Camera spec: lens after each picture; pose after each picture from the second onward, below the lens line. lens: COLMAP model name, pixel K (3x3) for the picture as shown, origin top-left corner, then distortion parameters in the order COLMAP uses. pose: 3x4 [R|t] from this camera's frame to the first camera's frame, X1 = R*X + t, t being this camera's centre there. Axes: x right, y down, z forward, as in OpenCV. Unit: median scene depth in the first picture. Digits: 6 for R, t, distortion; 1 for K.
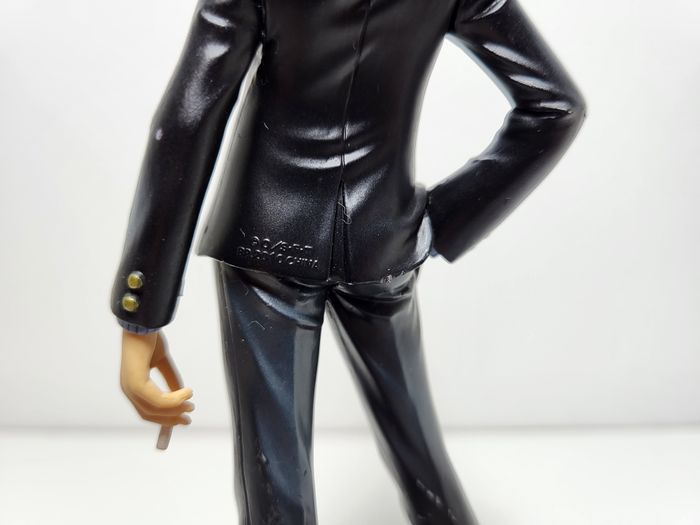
lens RADIAL K [[585.3, 0, 350.1], [0, 585.3, 263.1], [0, 0, 1]] dist [-0.046056, 0.019441]
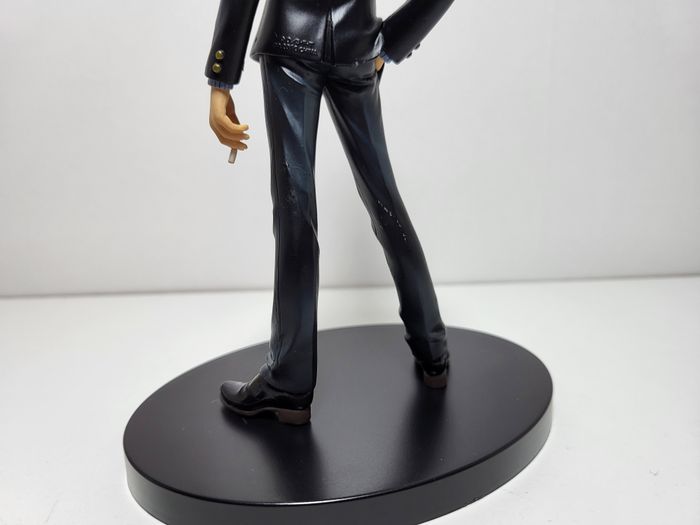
lens RADIAL K [[585.3, 0, 355.0], [0, 585.3, 294.0], [0, 0, 1]] dist [-0.046056, 0.019441]
pose [[0.998254, 0.014659, -0.057223, 0.176008], [-0.009478, 0.995917, 0.089778, 0.576858], [0.058305, -0.089079, 0.994317, -0.849041]]
